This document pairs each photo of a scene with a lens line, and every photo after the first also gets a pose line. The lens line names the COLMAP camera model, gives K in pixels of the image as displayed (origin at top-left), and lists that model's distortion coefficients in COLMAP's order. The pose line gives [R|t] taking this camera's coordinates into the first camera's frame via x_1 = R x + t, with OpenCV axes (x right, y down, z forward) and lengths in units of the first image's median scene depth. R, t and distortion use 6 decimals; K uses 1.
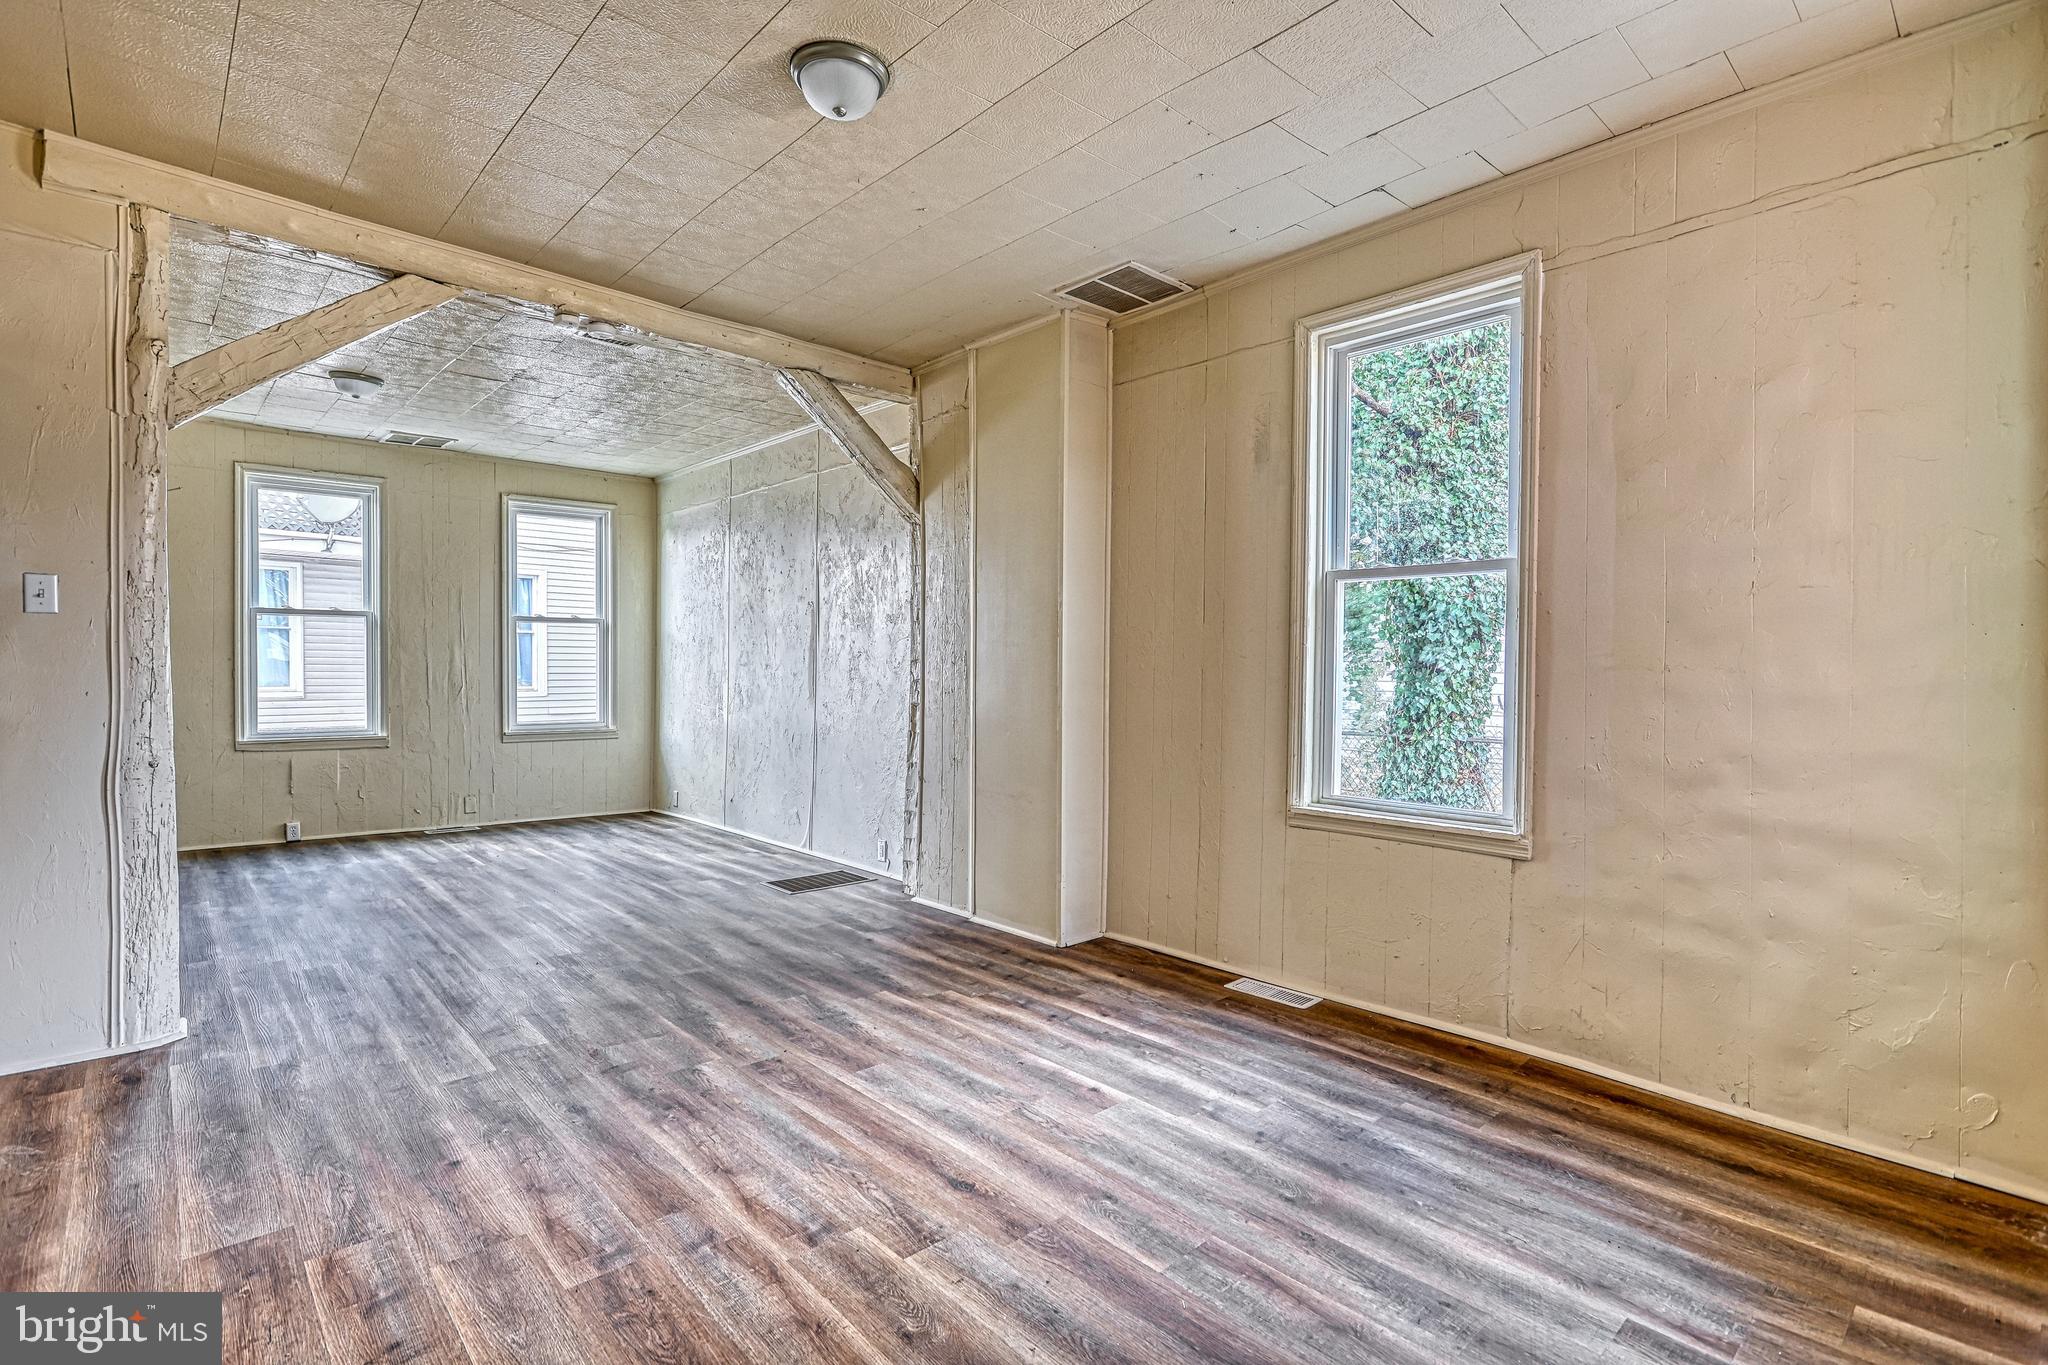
lens RADIAL K [[967.2, 0, 1025.8], [0, 967.2, 678.8], [0, 0, 1]] dist [-0.004513, 0.003321]
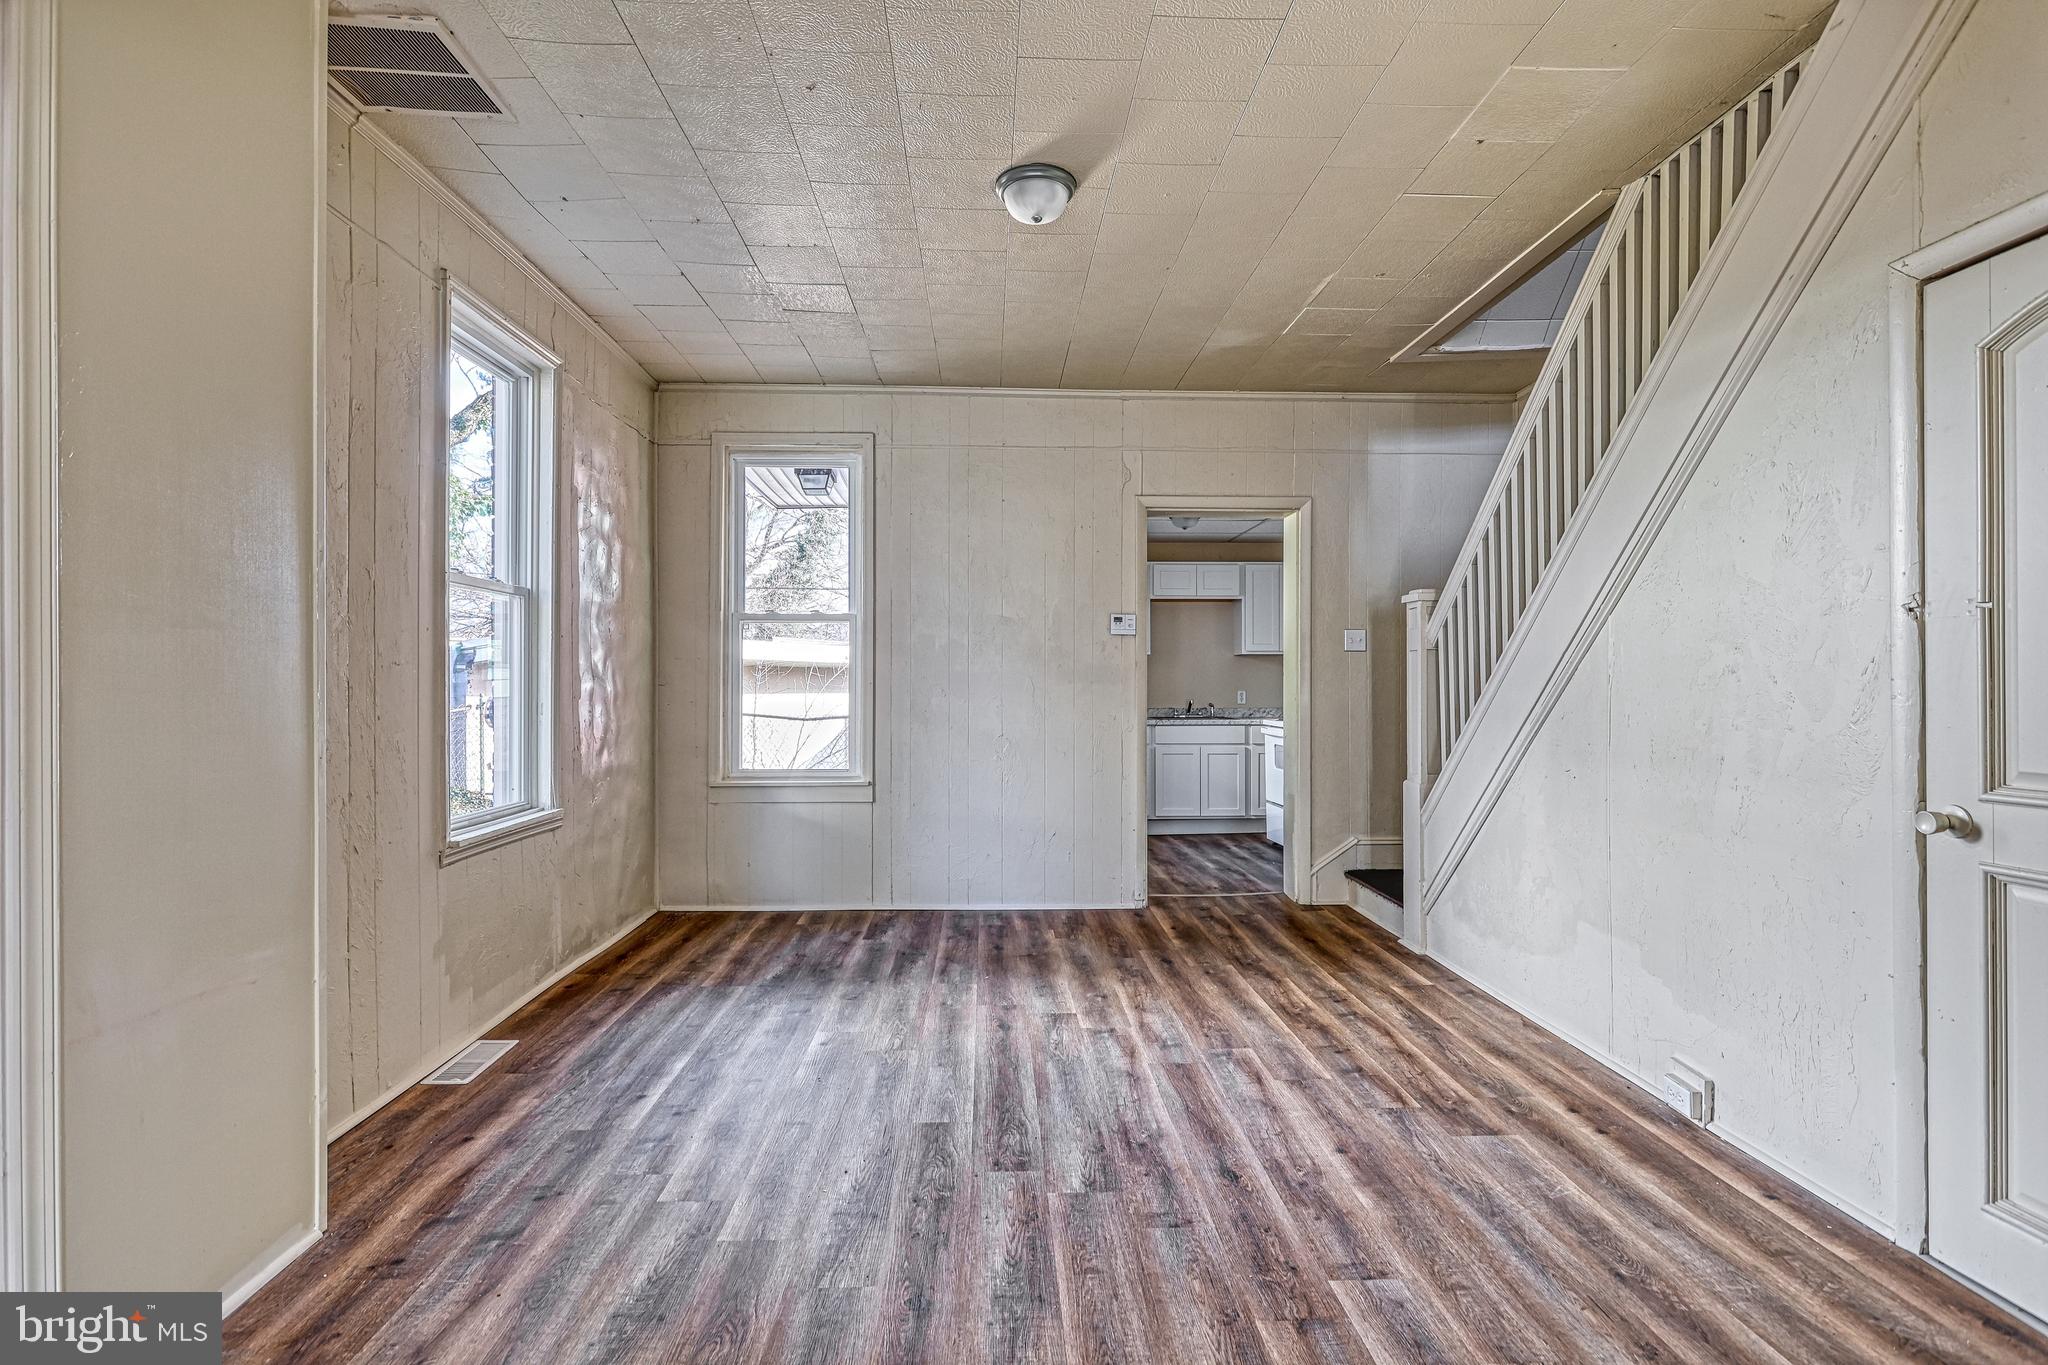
lens RADIAL K [[967.2, 0, 1023.9], [0, 967.2, 680.3], [0, 0, 1]] dist [-0.004513, 0.003321]
pose [[-0.762759, -0.004461, 0.646667, -0.460347], [0.004535, 0.999915, 0.012247, -0.012552], [-0.646667, 0.012274, -0.762674, 0.924590]]
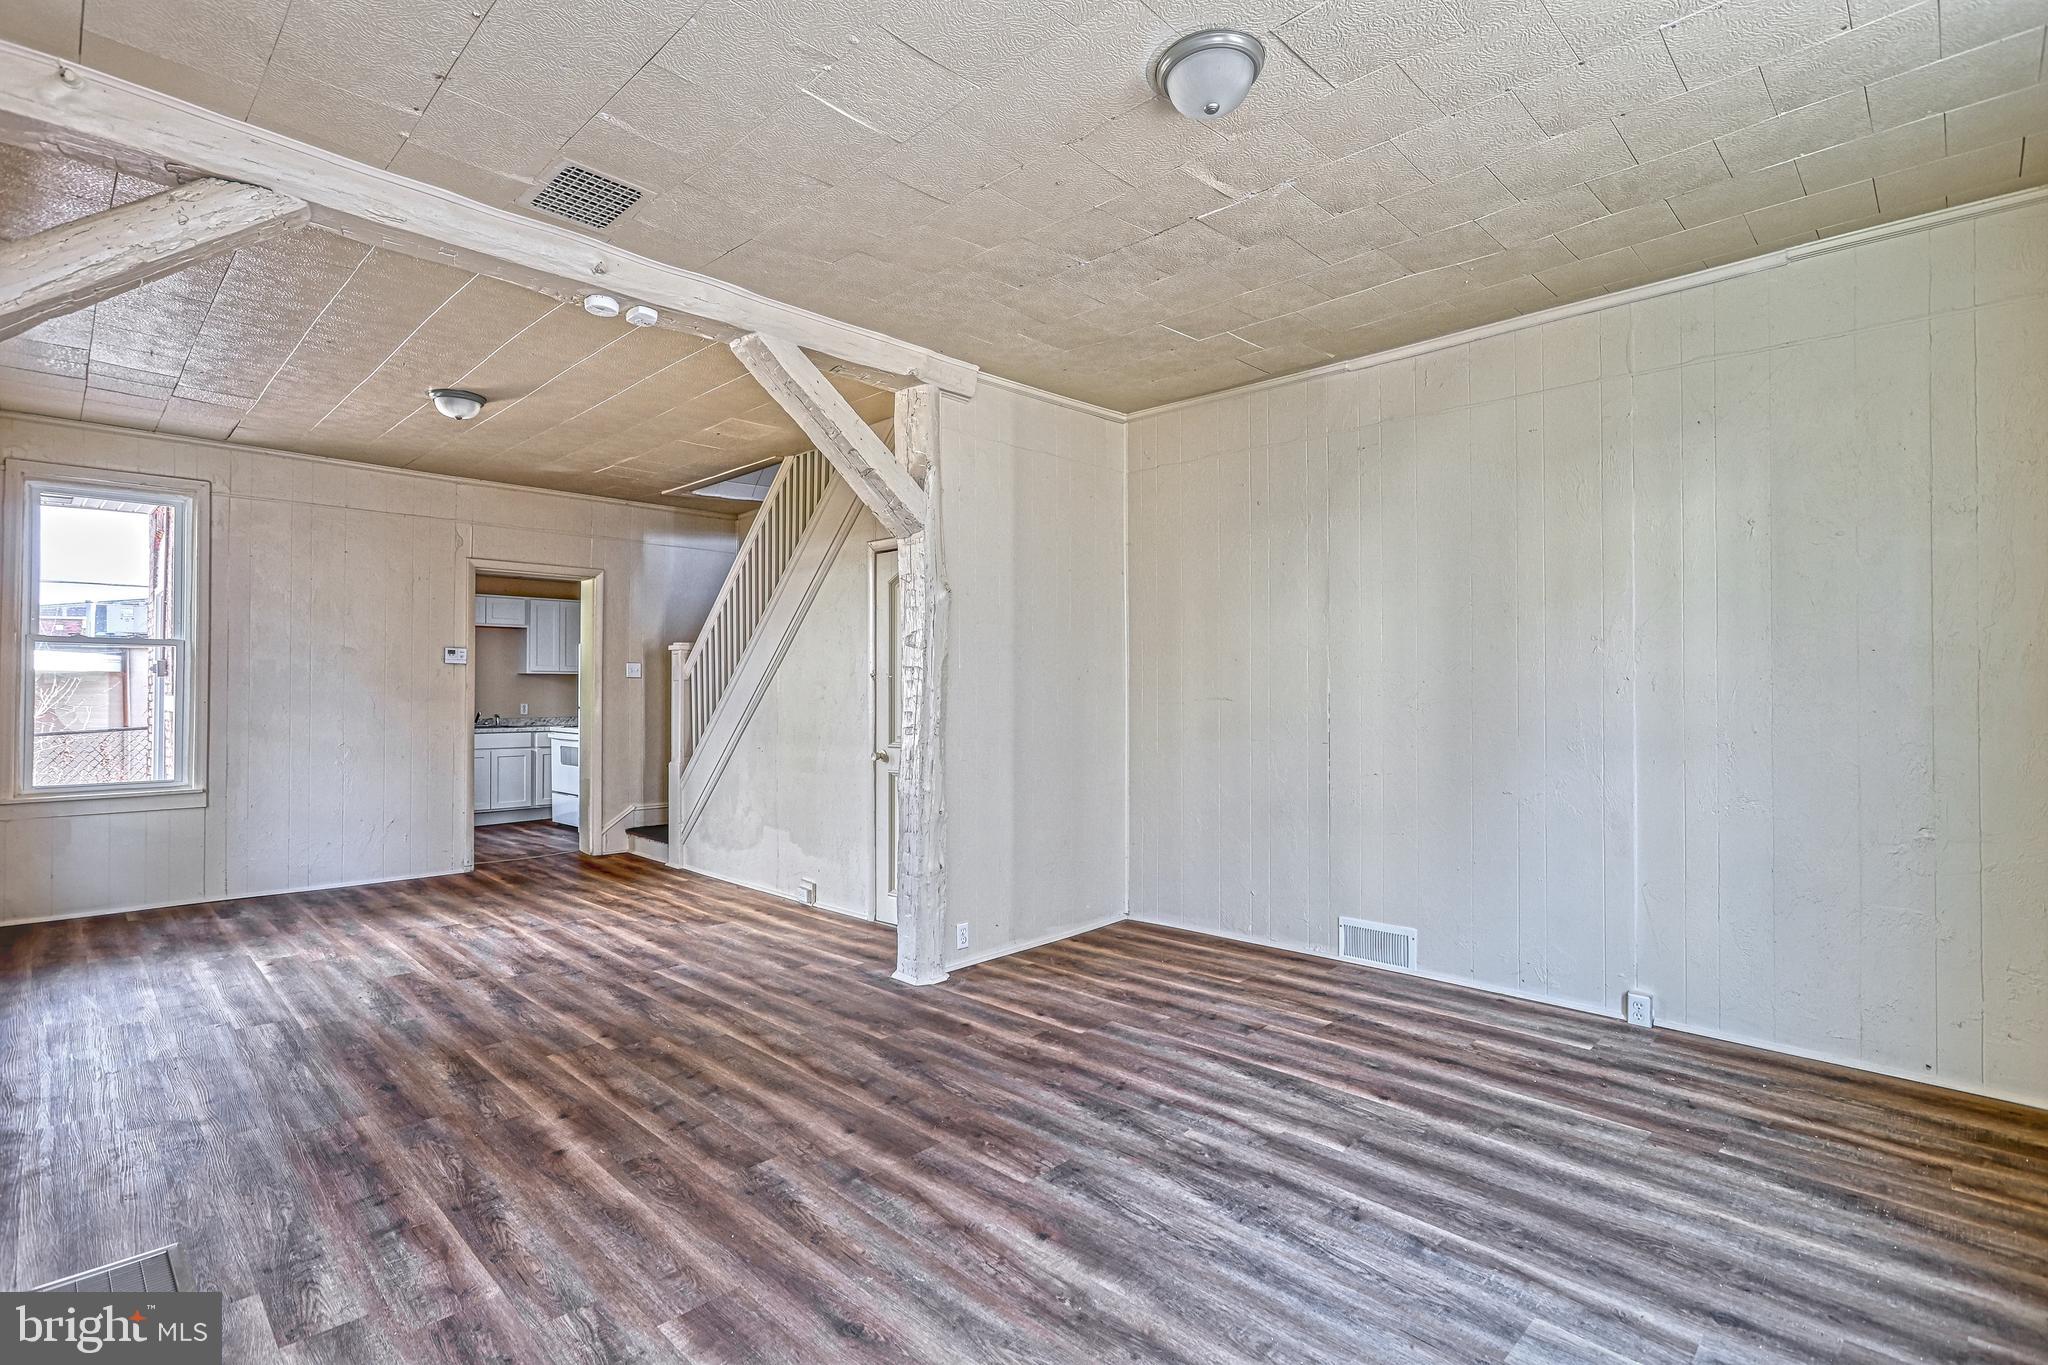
lens RADIAL K [[967.2, 0, 1022.2], [0, 967.2, 685.6], [0, 0, 1]] dist [-0.004513, 0.003321]
pose [[-0.998792, -0.008720, -0.048364, -0.591357], [-0.009150, 0.999921, 0.008667, -0.035585], [0.048285, 0.009099, -0.998792, 1.431732]]
